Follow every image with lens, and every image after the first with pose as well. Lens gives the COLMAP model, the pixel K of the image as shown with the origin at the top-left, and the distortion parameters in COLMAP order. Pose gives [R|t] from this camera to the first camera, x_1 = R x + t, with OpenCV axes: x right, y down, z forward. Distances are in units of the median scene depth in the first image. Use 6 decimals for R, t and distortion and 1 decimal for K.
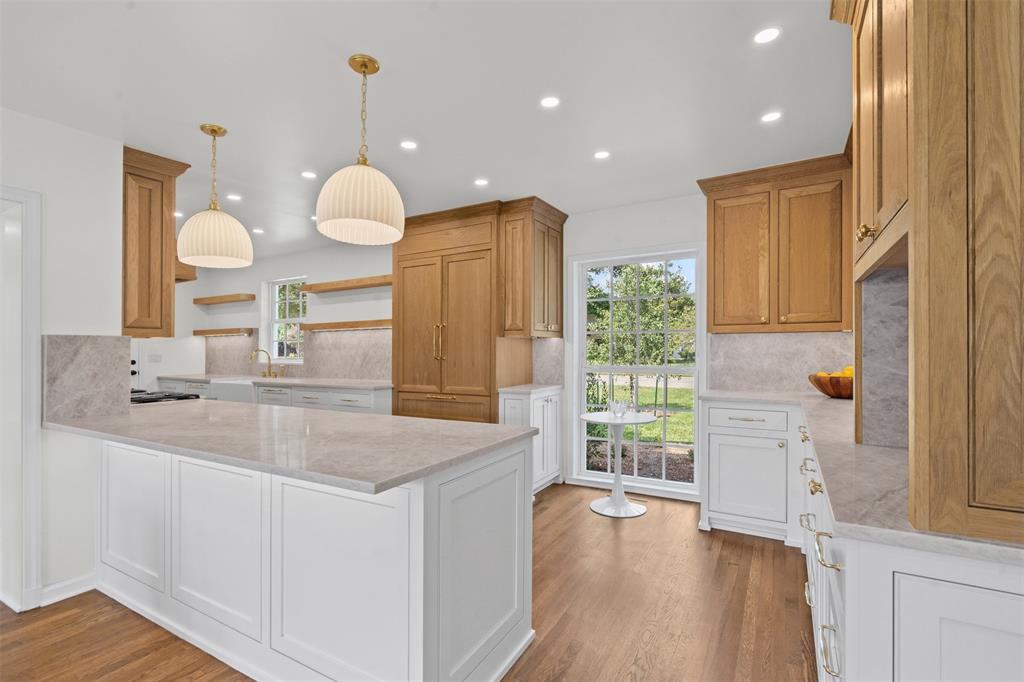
lens RADIAL K [[466.8, 0, 506.5], [0, 466.8, 350.7], [0, 0, 1]] dist [0.000350, 0.000030]
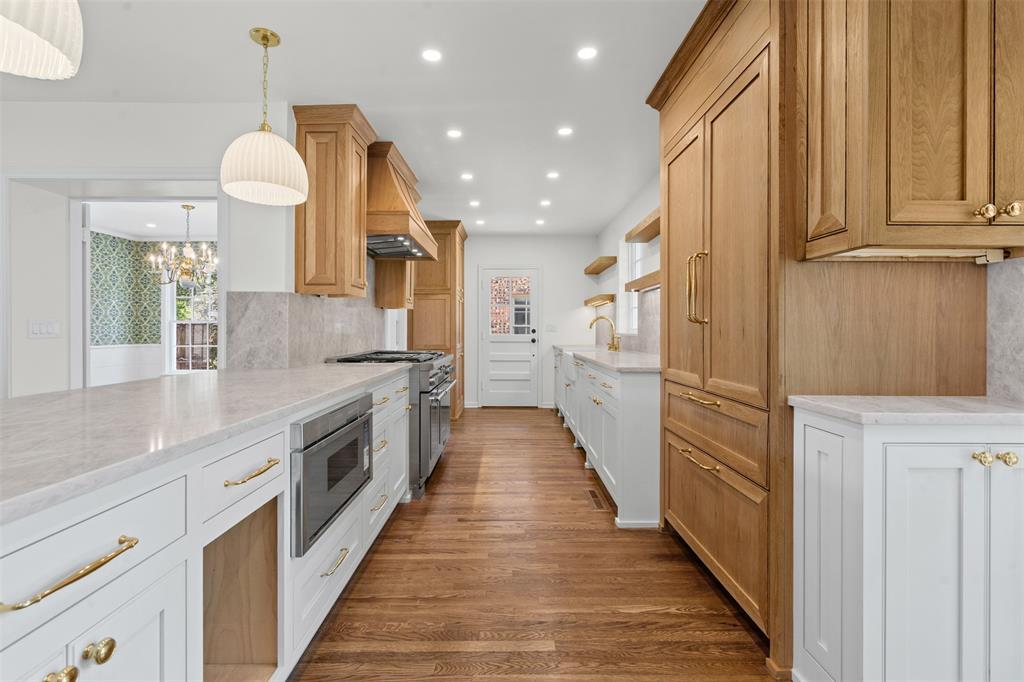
lens RADIAL K [[467.5, 0, 508.4], [0, 467.5, 329.6], [0, 0, 1]] dist [-0.001029, -0.000321]
pose [[0.499664, 0.007536, -0.866187, 0.224171], [-0.010087, 0.999945, 0.002881, 0.031468], [0.866161, 0.007298, 0.499712, 0.681122]]
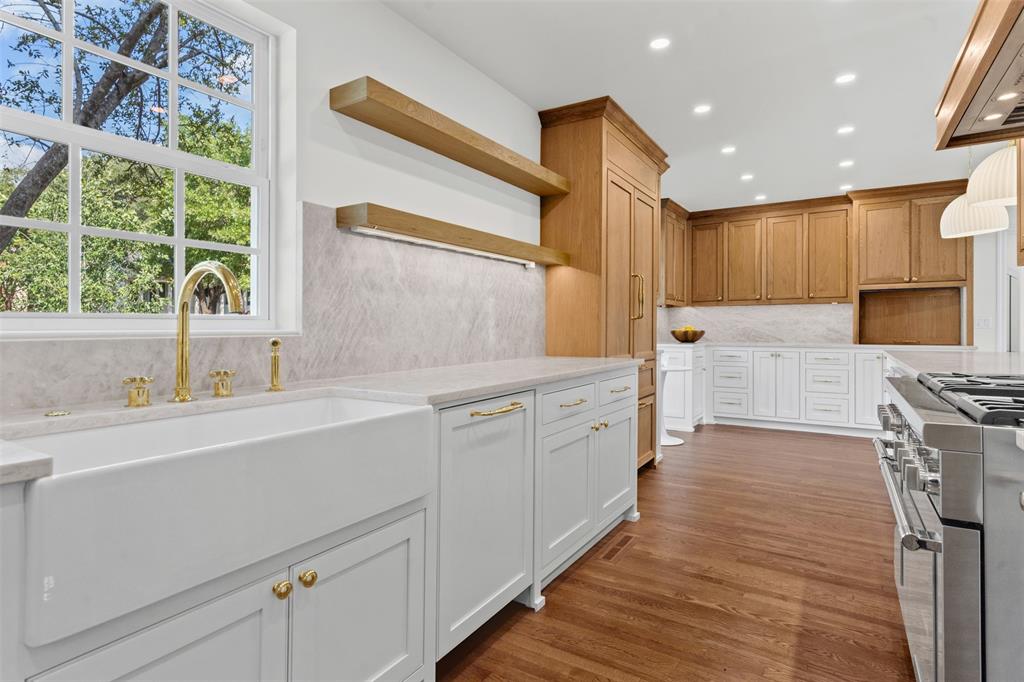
lens RADIAL K [[537.4, 0, 501.7], [0, 537.4, 331.0], [0, 0, 1]] dist [0.000265, 0.000077]
pose [[0.047383, 0.001946, 0.998875, -1.227999], [0.006493, 0.999976, -0.002256, 0.045714], [-0.998856, 0.006593, 0.047370, 1.395400]]
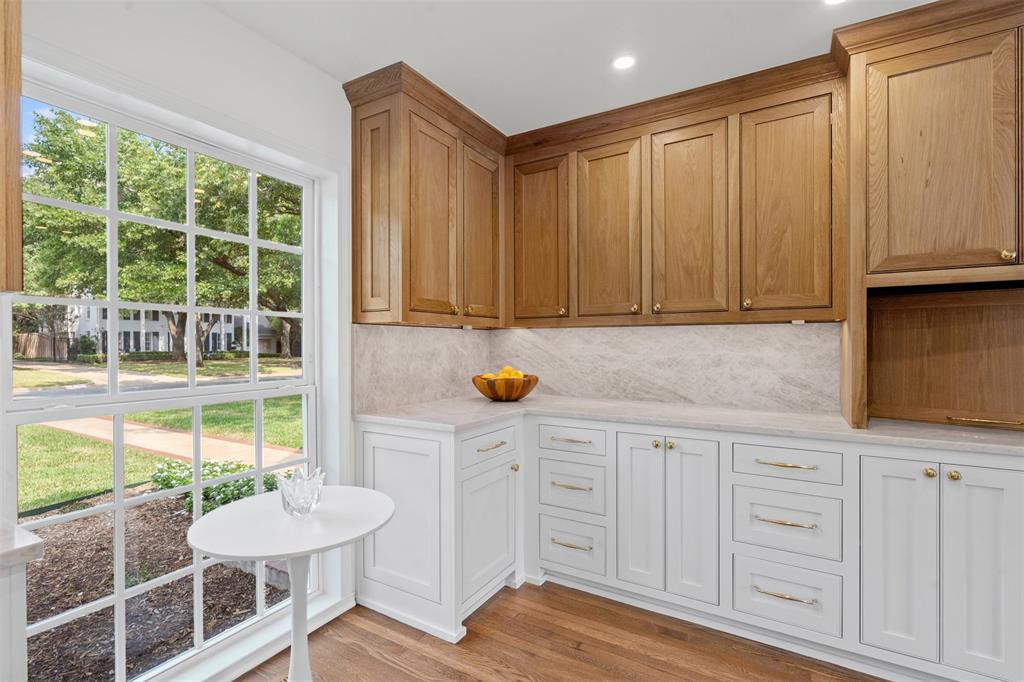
lens RADIAL K [[461.4, 0, 512.0], [0, 461.4, 341.0], [0, 0, 1]] dist [-0.000381, -0.000021]
pose [[0.009088, 0.015414, 0.999840, -0.164490], [0.003878, 0.999873, -0.015450, -0.002893], [-0.999951, 0.004017, 0.009027, 0.837673]]
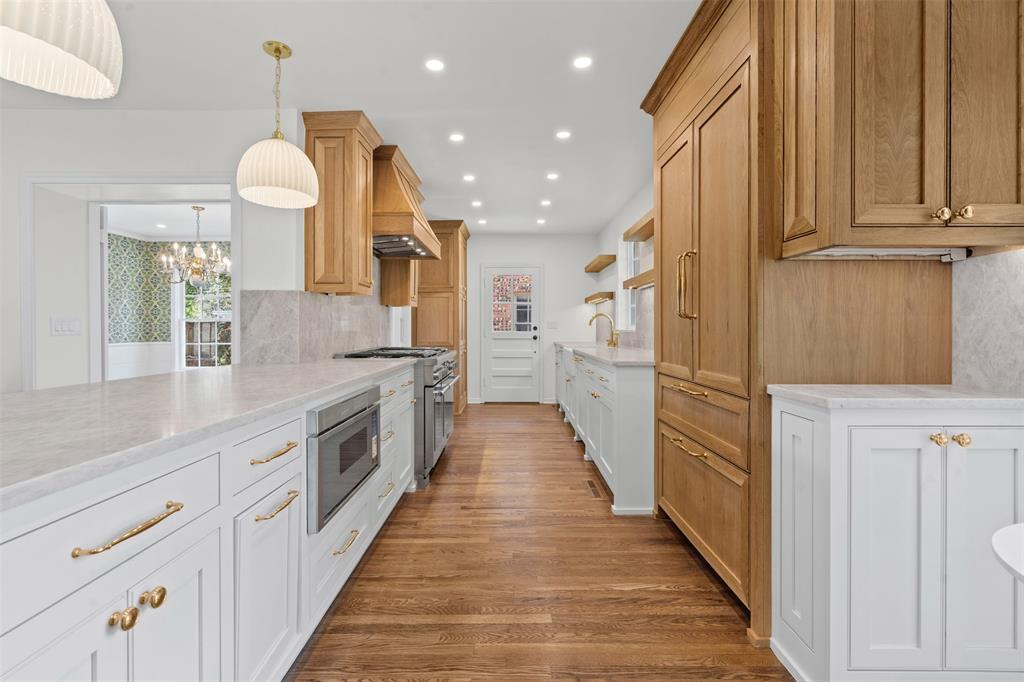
lens RADIAL K [[465.9, 0, 509.9], [0, 465.9, 328.6], [0, 0, 1]] dist [-0.000183, 0.000154]
pose [[0.496921, 0.007869, -0.867760, 0.254940], [-0.007078, 0.999962, 0.005015, 0.034765], [0.867767, 0.003650, 0.496958, 0.668512]]
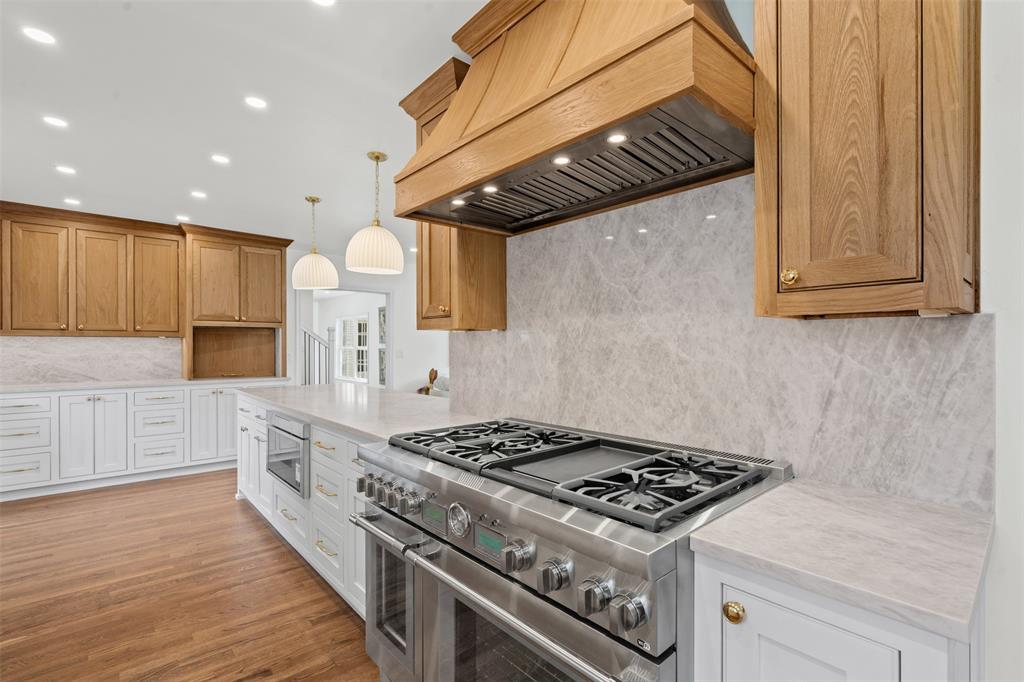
lens RADIAL K [[466.8, 0, 506.5], [0, 466.8, 350.7], [0, 0, 1]] dist [0.000350, 0.000030]
pose [[-0.944423, 0.005591, 0.328686, -0.918313], [0.009048, 0.999919, 0.008989, -0.000681], [-0.328609, 0.011463, -0.944397, 1.401995]]
